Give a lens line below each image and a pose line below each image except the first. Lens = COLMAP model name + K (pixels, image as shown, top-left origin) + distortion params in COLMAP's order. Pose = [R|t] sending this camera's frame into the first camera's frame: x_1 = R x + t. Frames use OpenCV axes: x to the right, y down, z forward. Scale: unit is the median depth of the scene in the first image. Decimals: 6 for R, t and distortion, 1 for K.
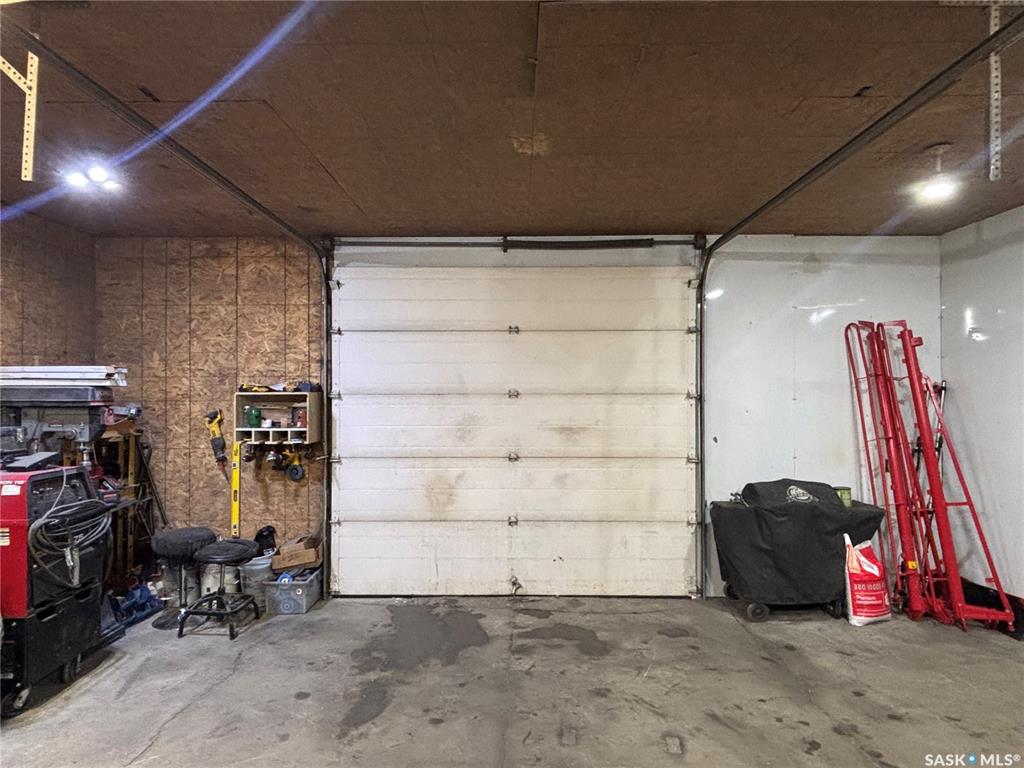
lens RADIAL K [[582.3, 0, 508.6], [0, 582.3, 382.4], [0, 0, 1]] dist [-0.047285, 0.027596]
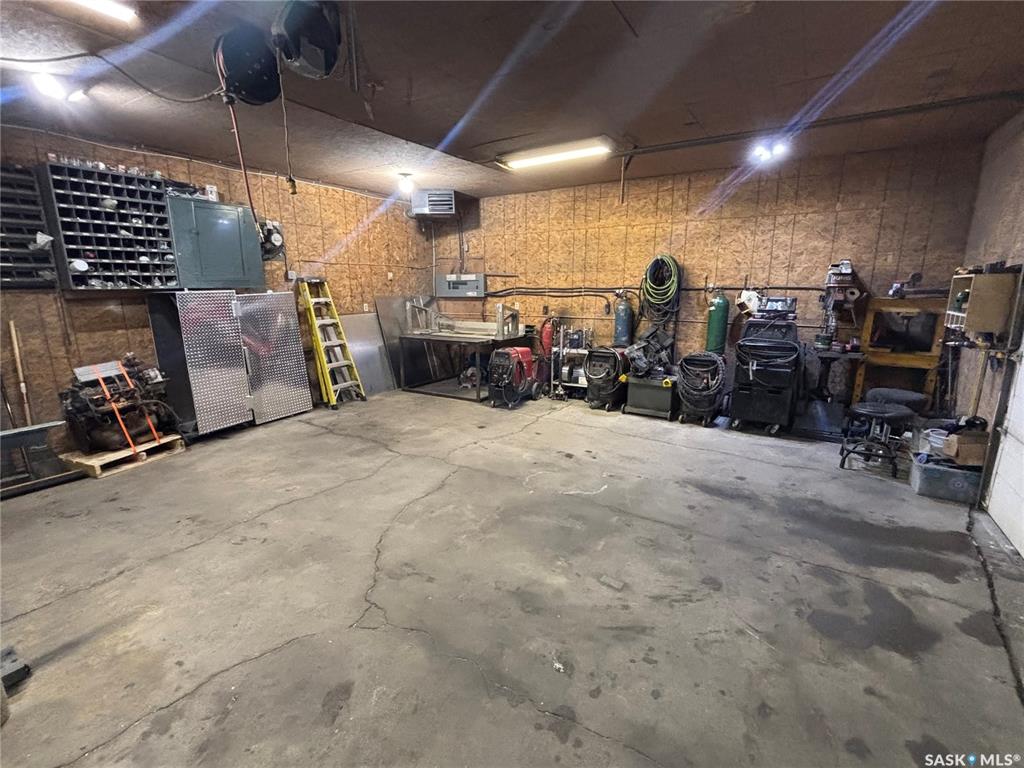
lens RADIAL K [[456.5, 0, 509.3], [0, 456.5, 386.4], [0, 0, 1]] dist [-0.003670, -0.000569]
pose [[-0.530239, 0.186223, -0.827144, 0.739078], [0.019379, 0.977988, 0.207761, 0.029108], [0.847627, 0.094134, -0.522176, 0.856709]]
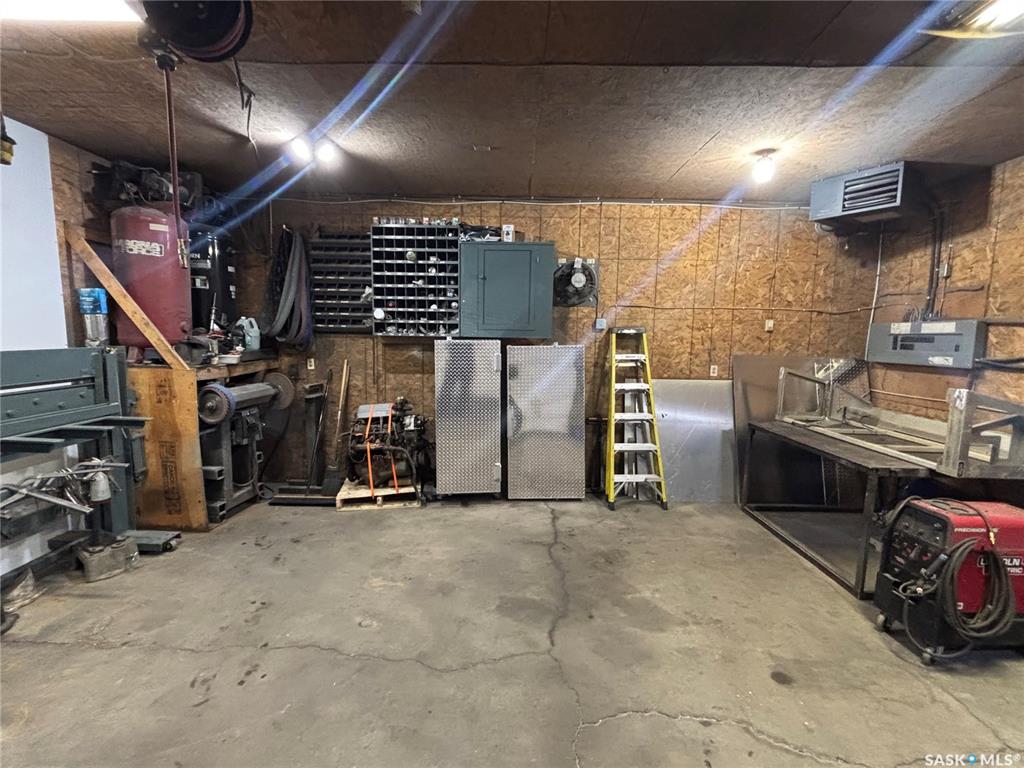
lens RADIAL K [[456.5, 0, 509.3], [0, 456.5, 386.4], [0, 0, 1]] dist [-0.003670, -0.000569]
pose [[-0.999849, -0.016392, -0.005832, 0.054405], [-0.016882, 0.995103, 0.097389, 0.019972], [0.004207, 0.097473, -0.995229, 0.621783]]
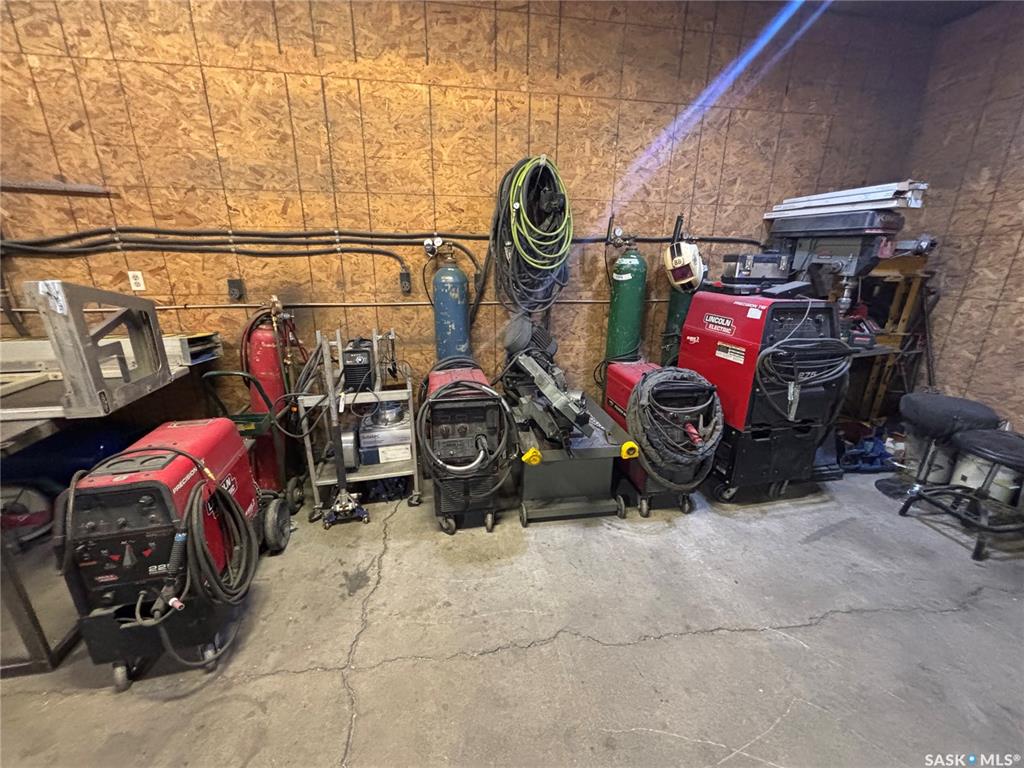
lens RADIAL K [[411.1, 0, 512.0], [0, 411.1, 384.0], [0, 0, 1]] dist [0.001641, -0.000083]
pose [[0.188625, 0.306806, -0.932894, -0.156386], [0.007795, 0.949448, 0.313827, 0.052126], [0.982018, -0.066467, 0.176698, 0.308967]]
